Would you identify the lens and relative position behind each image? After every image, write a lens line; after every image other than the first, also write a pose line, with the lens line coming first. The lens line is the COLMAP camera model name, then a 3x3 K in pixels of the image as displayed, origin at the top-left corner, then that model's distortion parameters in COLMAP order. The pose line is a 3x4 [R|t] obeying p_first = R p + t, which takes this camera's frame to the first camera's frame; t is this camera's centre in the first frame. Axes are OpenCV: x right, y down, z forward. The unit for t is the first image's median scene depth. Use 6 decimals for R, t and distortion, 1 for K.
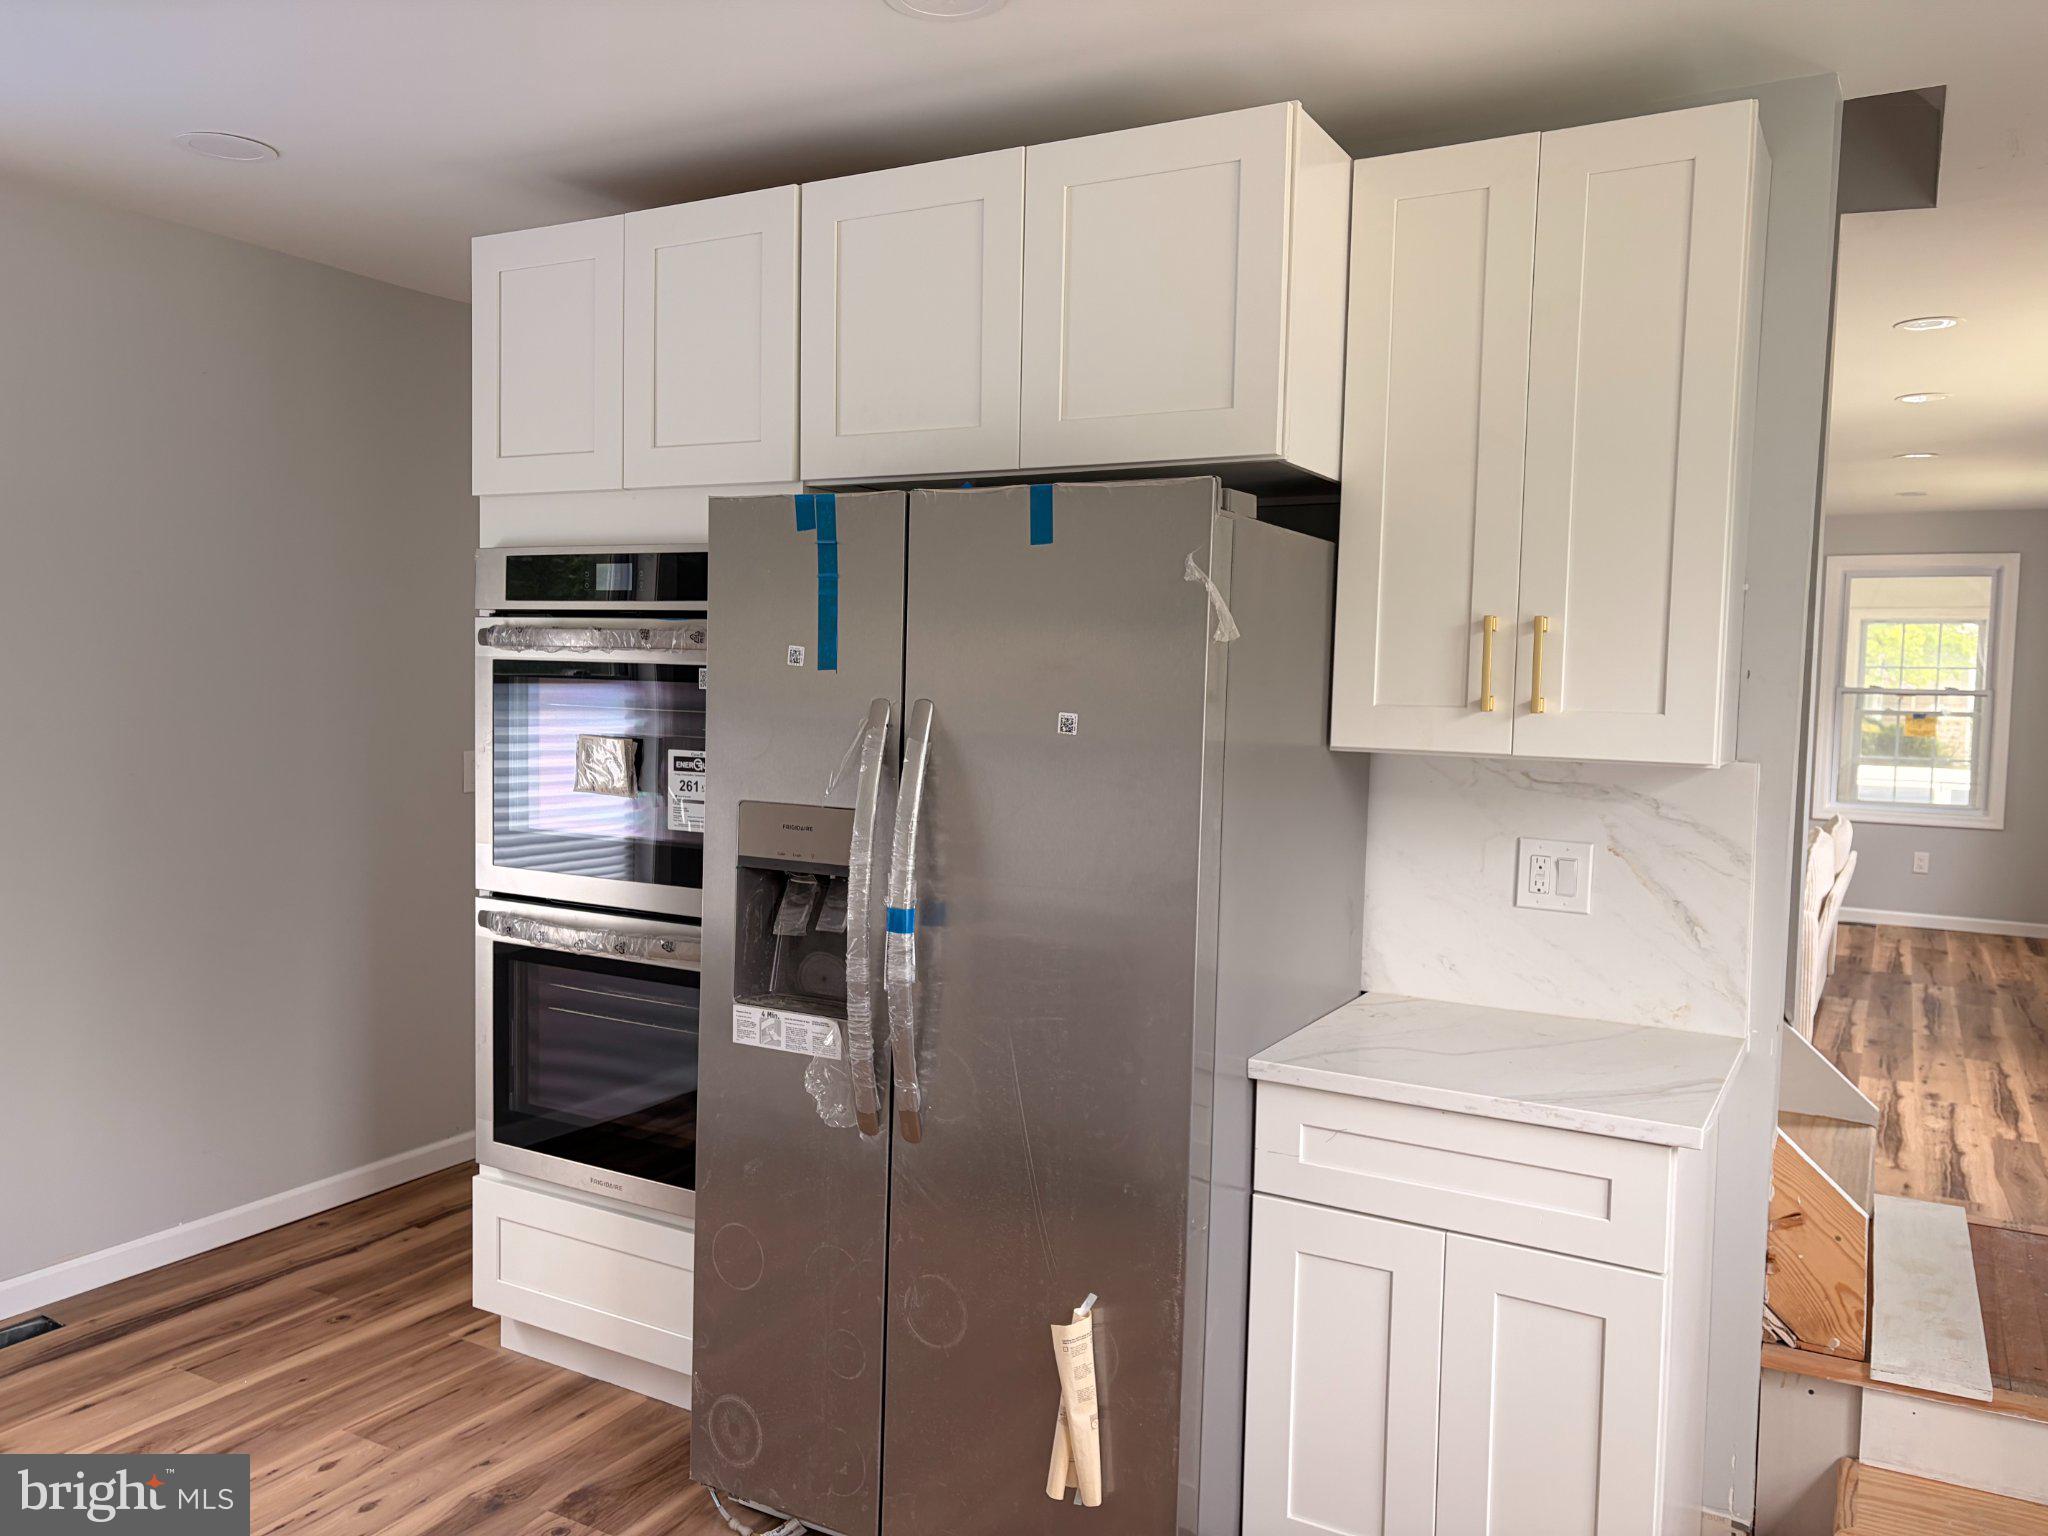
lens RADIAL K [[1556.6, 0, 1030.7], [0, 1556.6, 763.0], [0, 0, 1]] dist [0.091060, -0.096387]
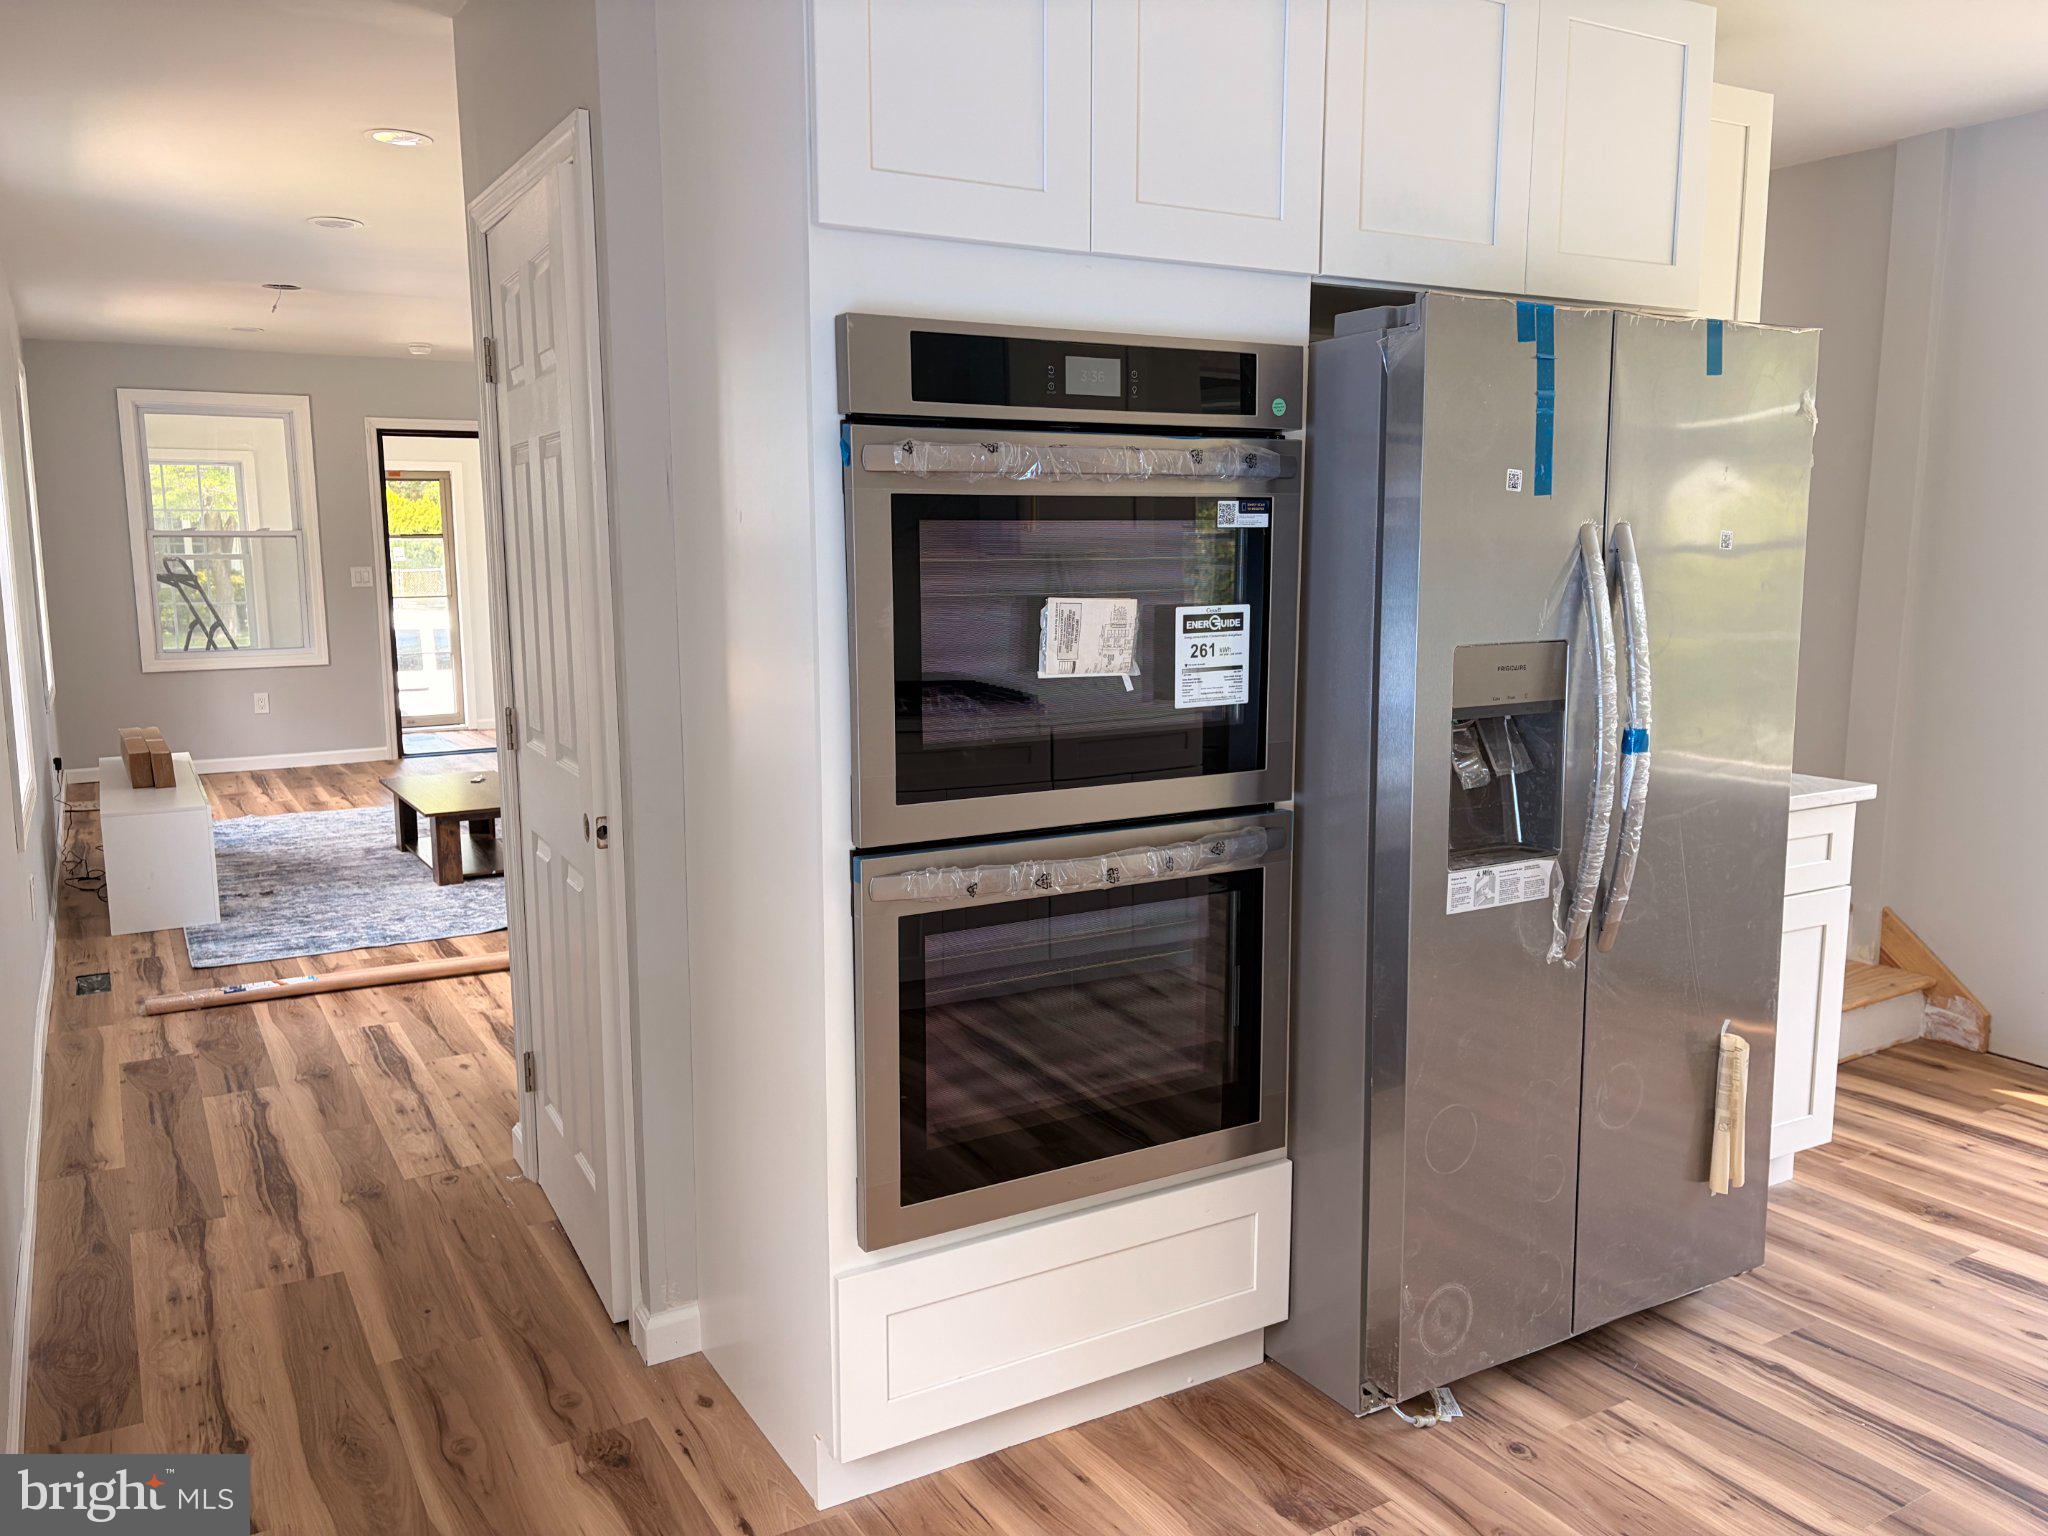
lens RADIAL K [[1561.9, 0, 1022.6], [0, 1561.9, 765.8], [0, 0, 1]] dist [0.097665, -0.109212]
pose [[0.492663, -0.153596, 0.856558, -1.015089], [0.067563, 0.988080, 0.138321, -0.046632], [-0.867594, -0.010274, 0.497167, 0.716730]]
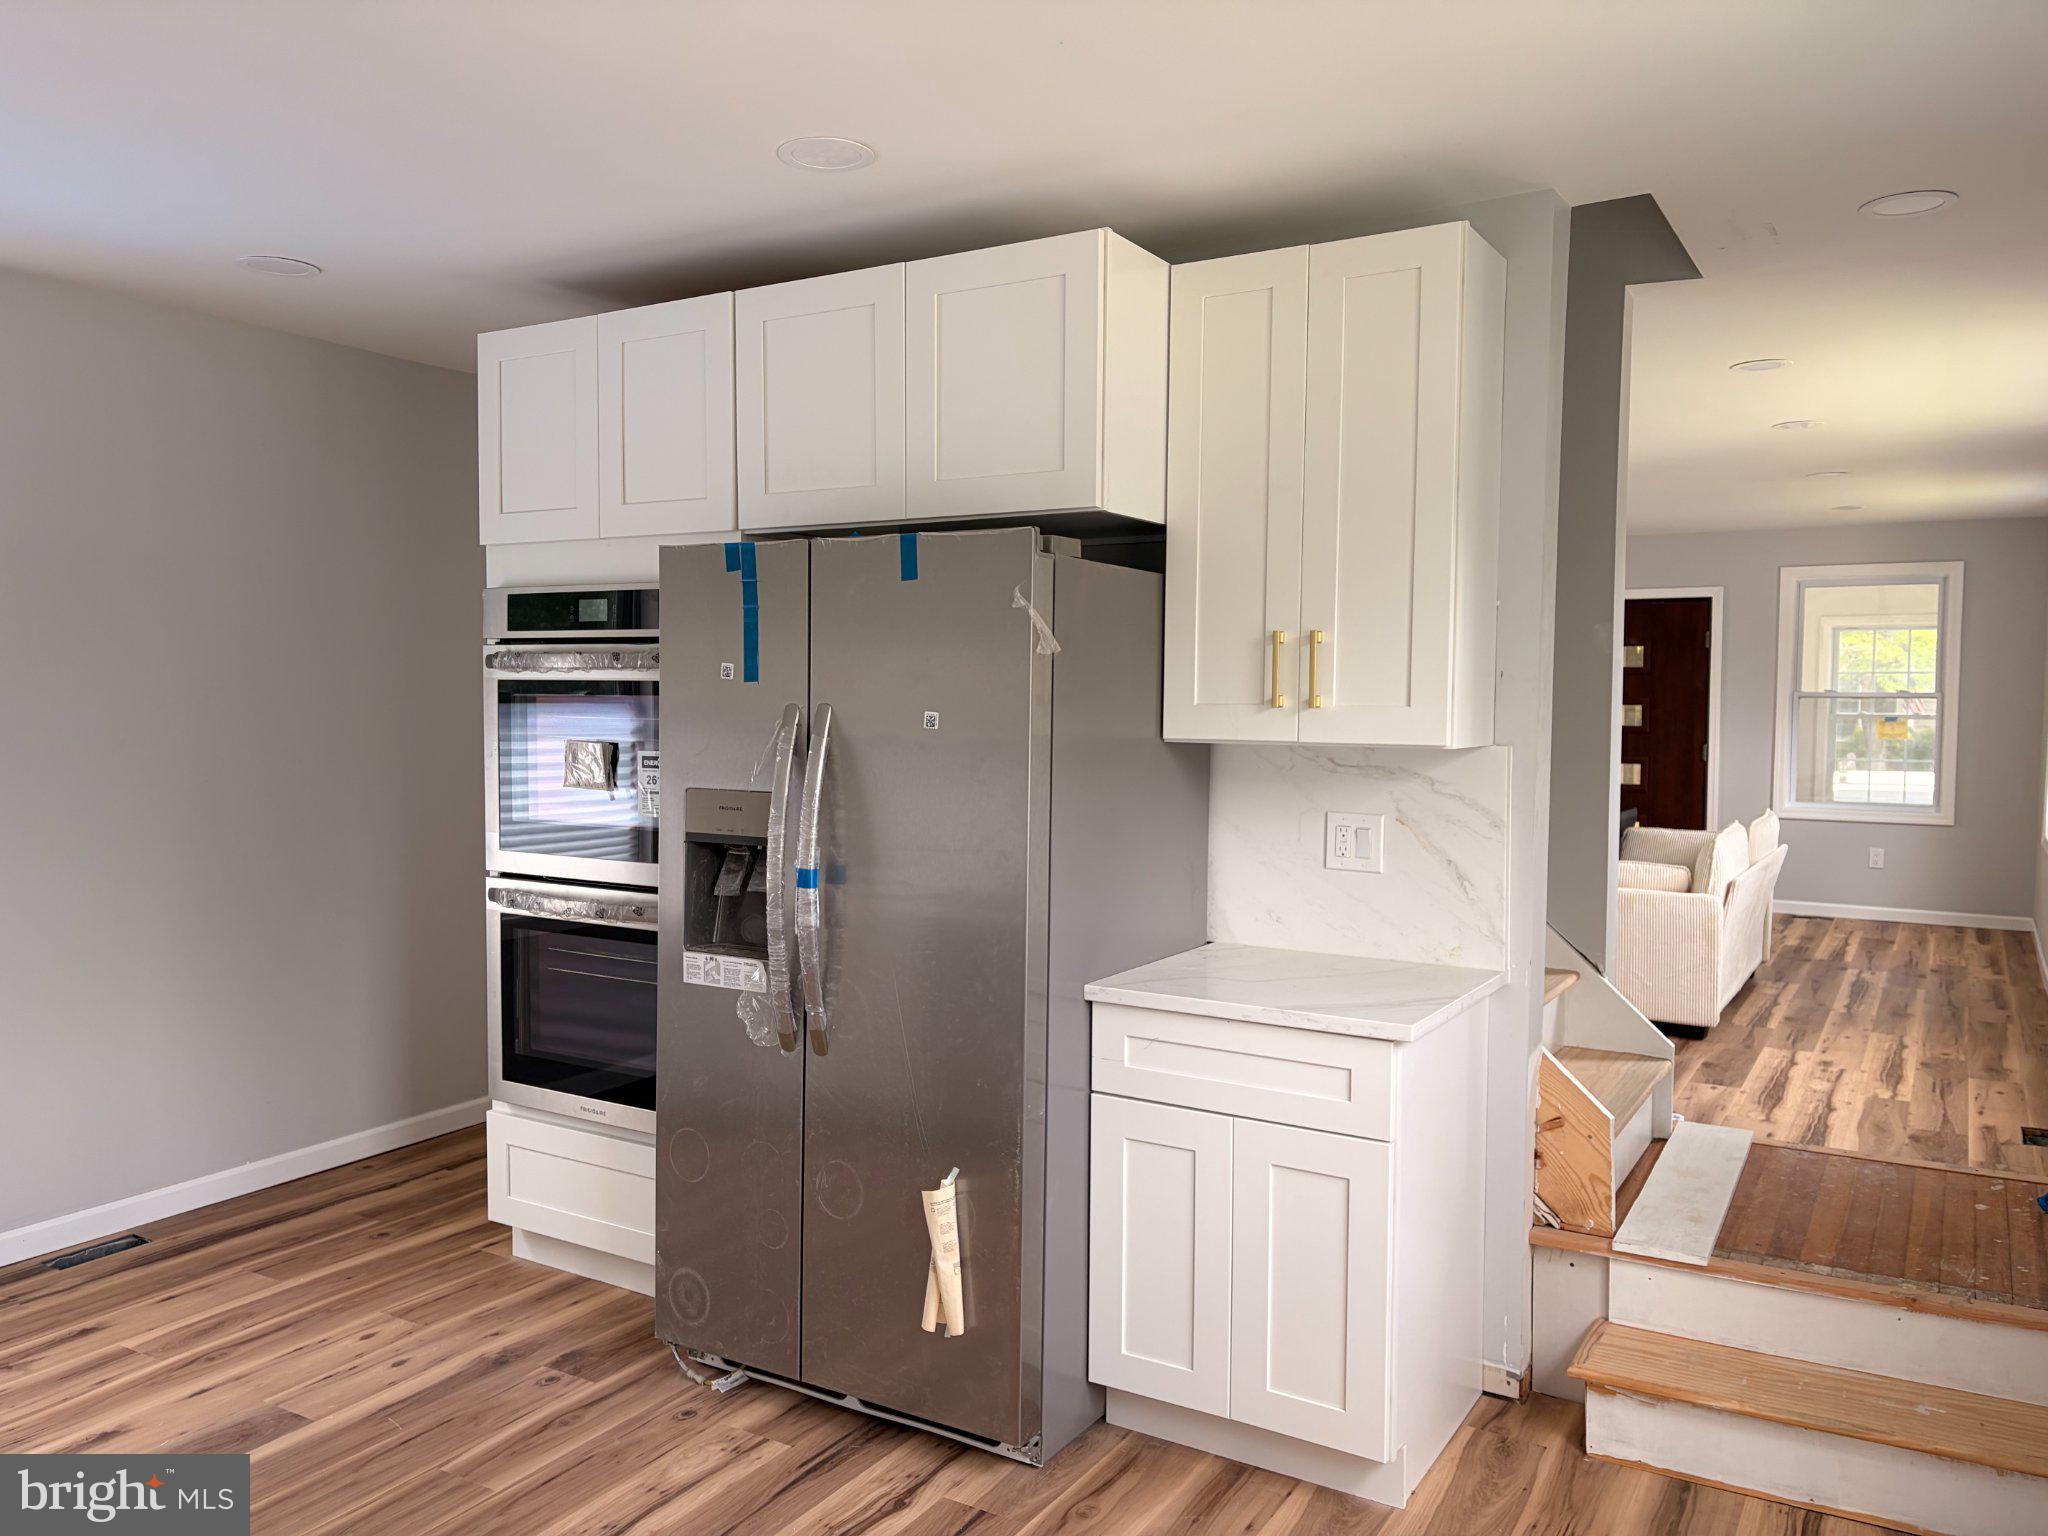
lens RADIAL K [[1561.9, 0, 1022.6], [0, 1561.9, 765.8], [0, 0, 1]] dist [0.097665, -0.109212]
pose [[0.999285, -0.013961, -0.035122, 0.118470], [0.013533, 0.999832, -0.012393, 0.023840], [0.035289, 0.011909, 0.999306, -0.228140]]
